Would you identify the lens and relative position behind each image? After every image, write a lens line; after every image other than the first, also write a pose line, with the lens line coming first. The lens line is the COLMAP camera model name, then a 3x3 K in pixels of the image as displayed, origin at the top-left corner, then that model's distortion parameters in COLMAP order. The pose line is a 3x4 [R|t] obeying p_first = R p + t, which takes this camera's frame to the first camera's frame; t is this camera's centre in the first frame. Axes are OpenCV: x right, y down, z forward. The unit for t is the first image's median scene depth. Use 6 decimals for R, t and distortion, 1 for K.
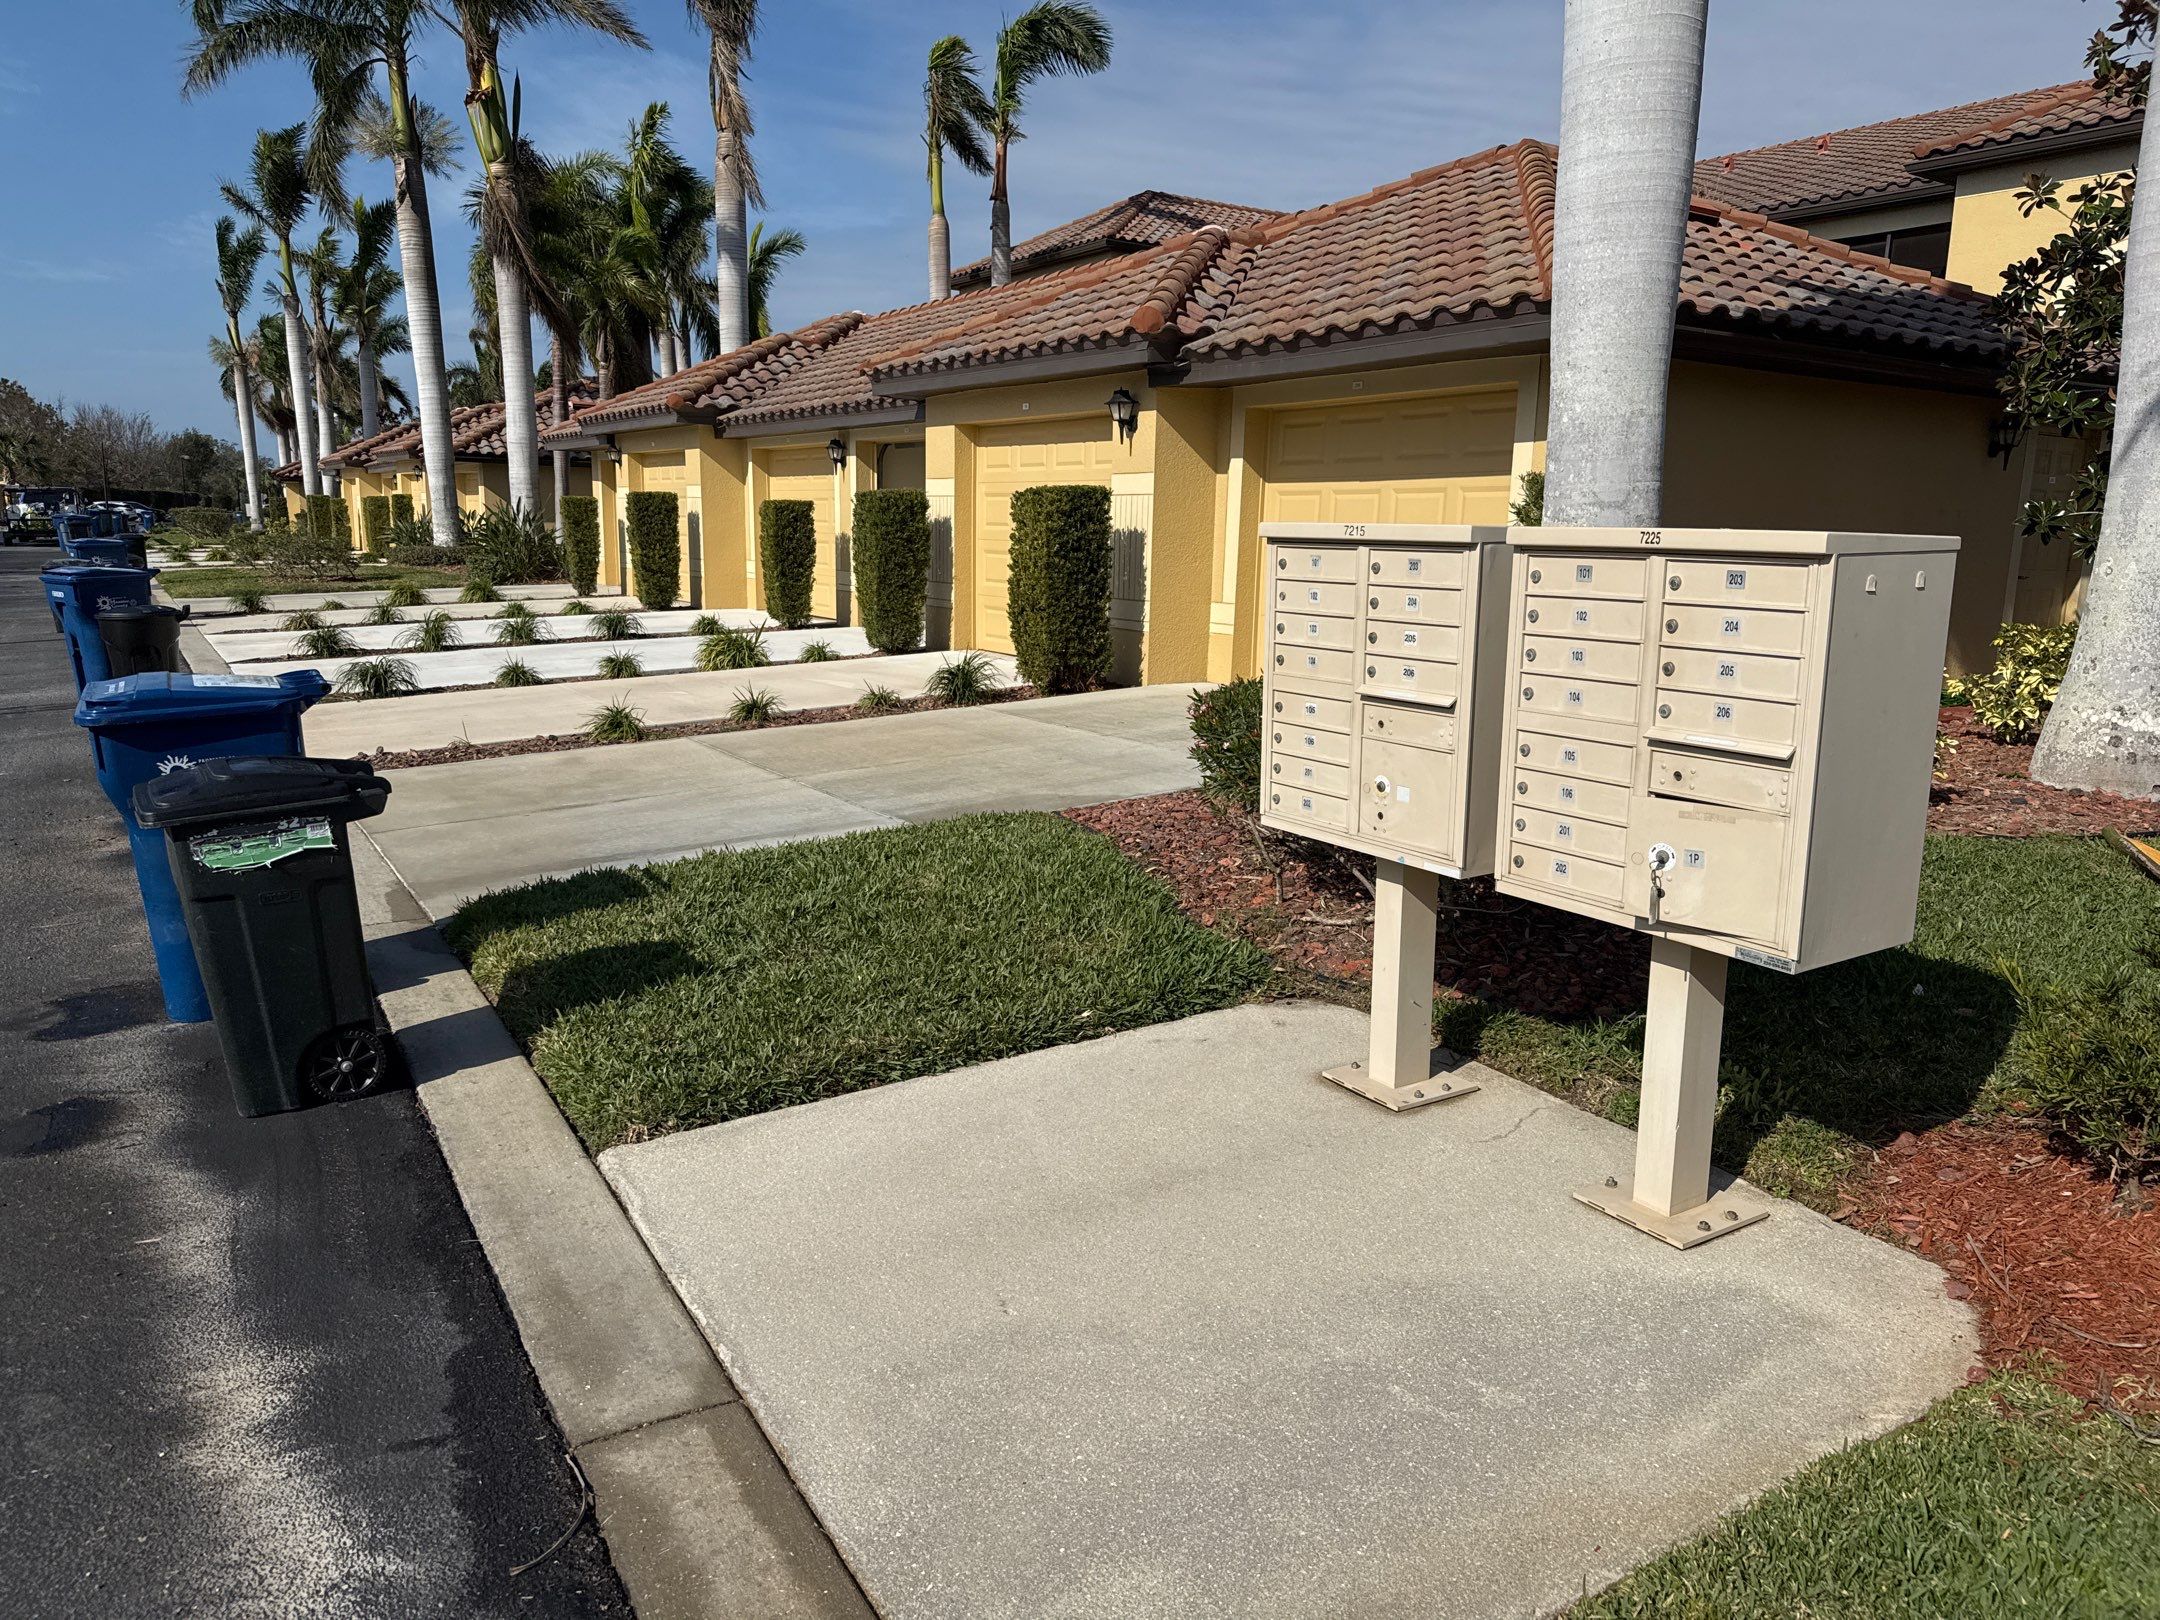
lens RADIAL K [[1511.1, 0, 1080.6], [0, 1511.1, 790.8], [0, 0, 1]] dist [0.030204, -0.031940]
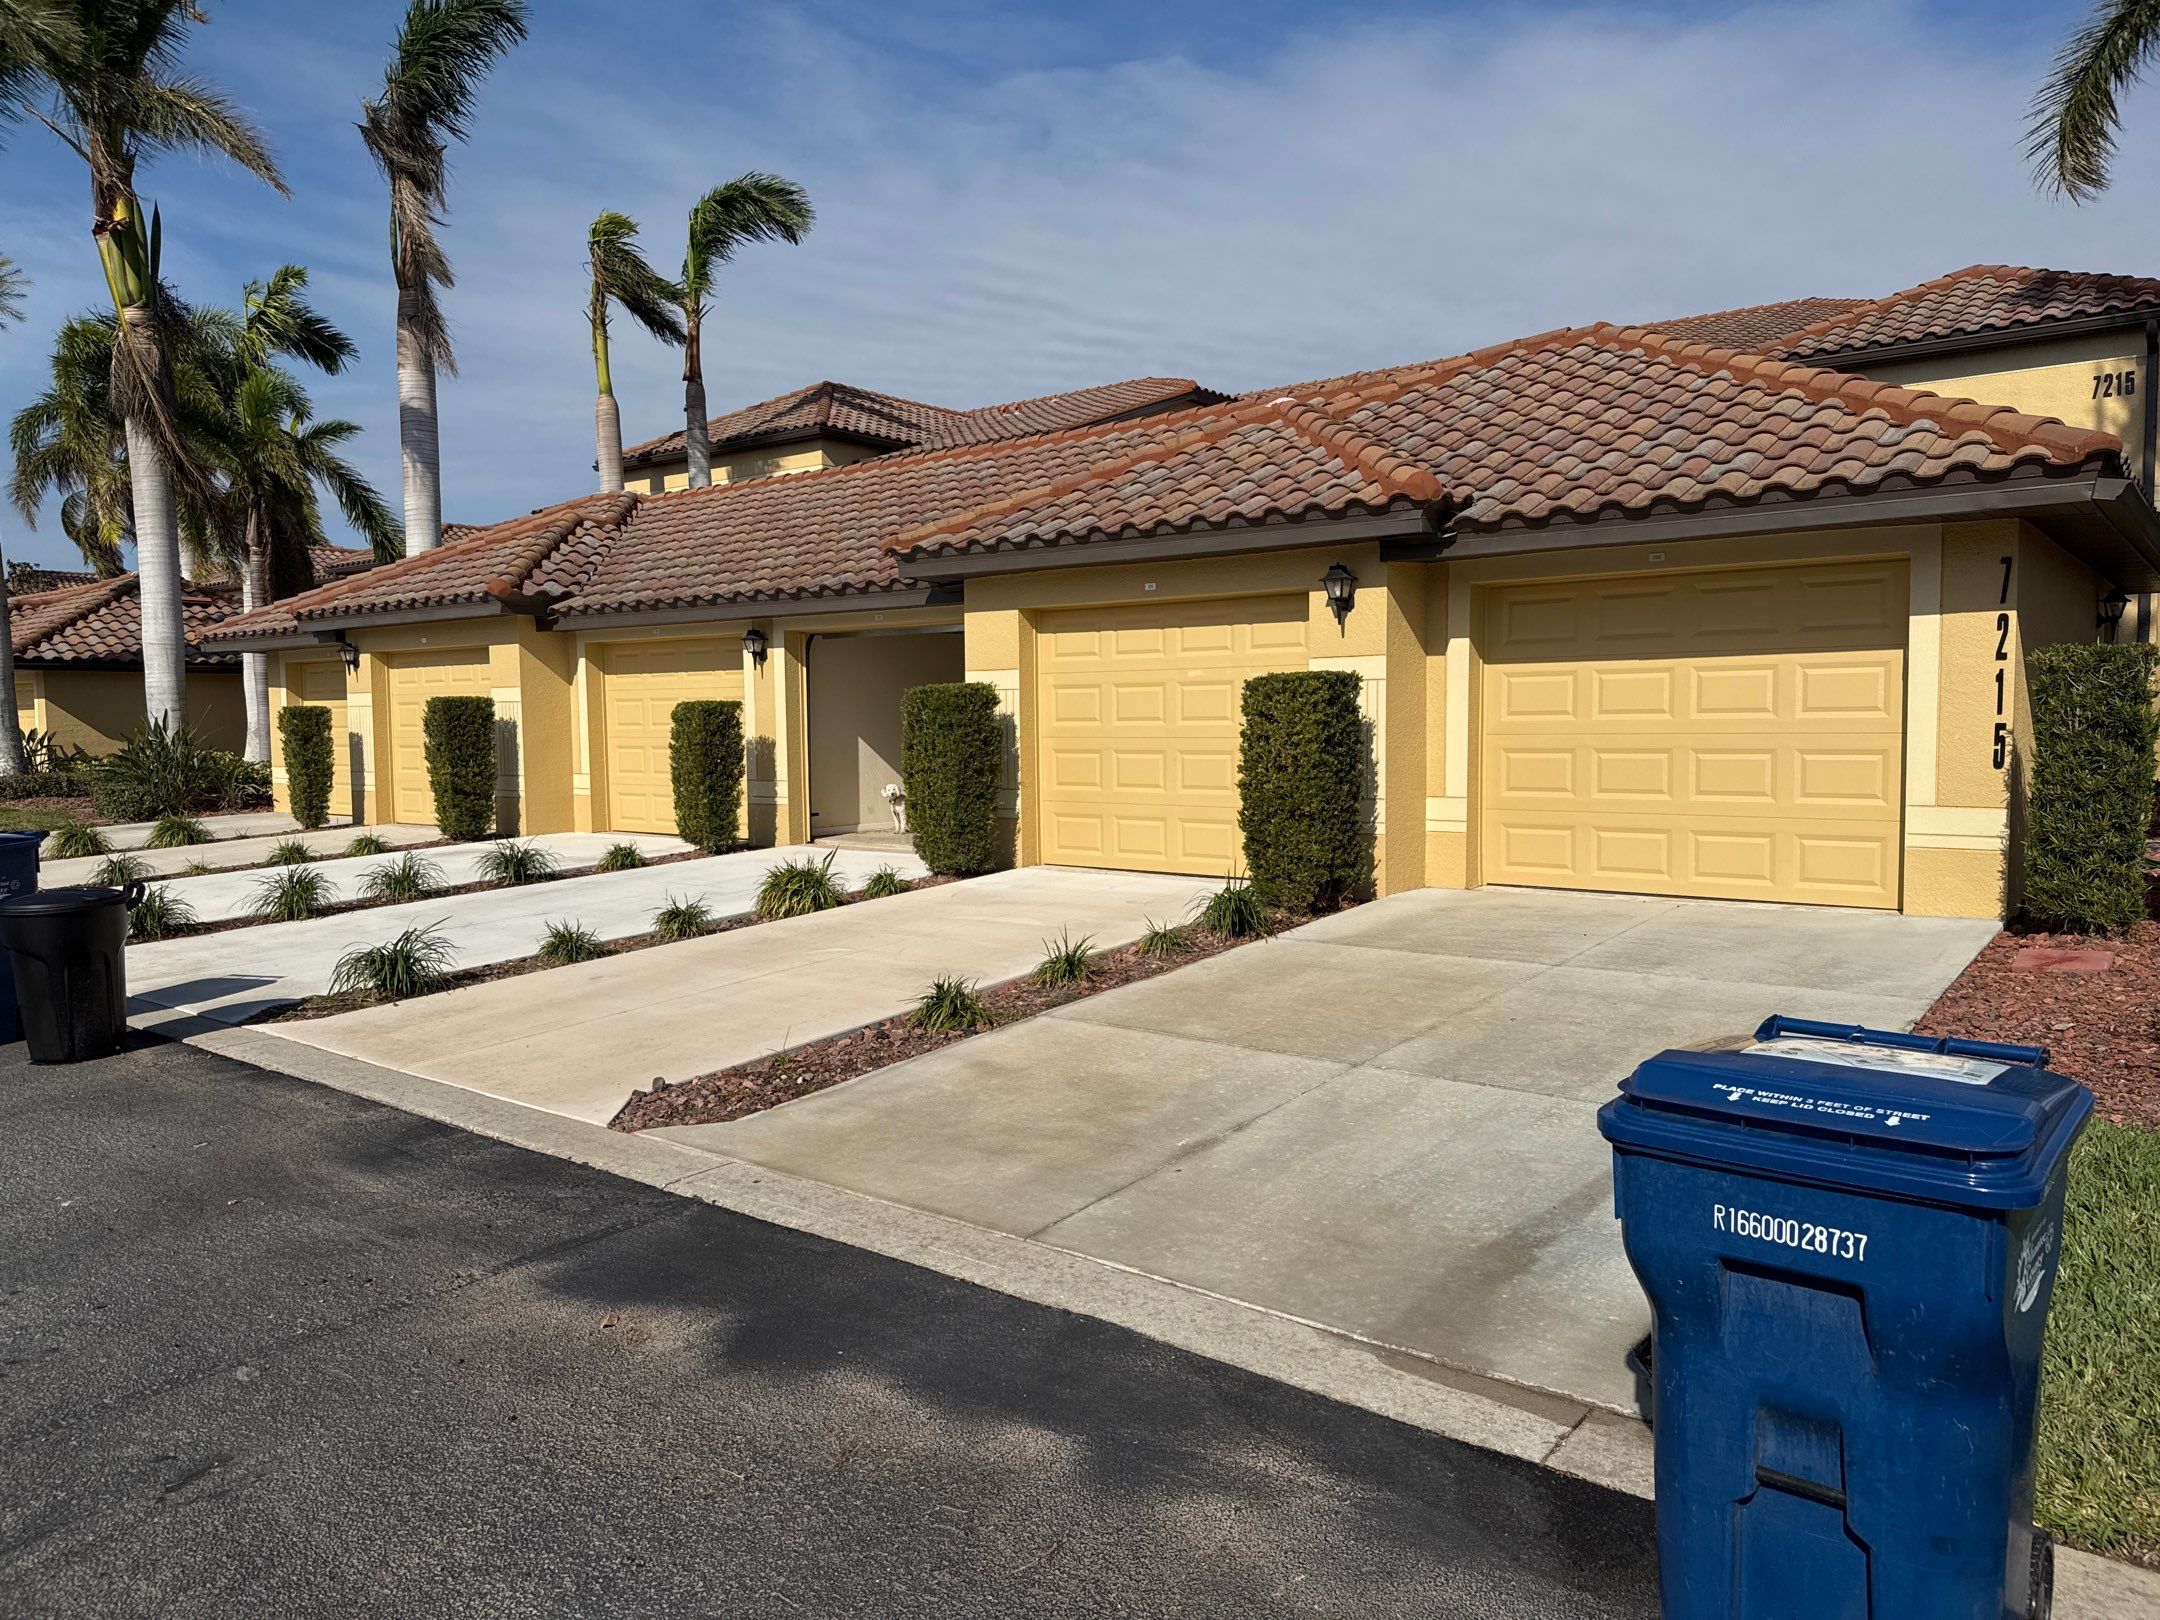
lens RADIAL K [[1511.1, 0, 1090.7], [0, 1511.1, 789.1], [0, 0, 1]] dist [0.030204, -0.031940]
pose [[0.941779, -0.049140, 0.332623, -0.234728], [0.089940, 0.990031, -0.108393, -0.029676], [-0.323981, 0.131998, 0.936810, 0.133972]]
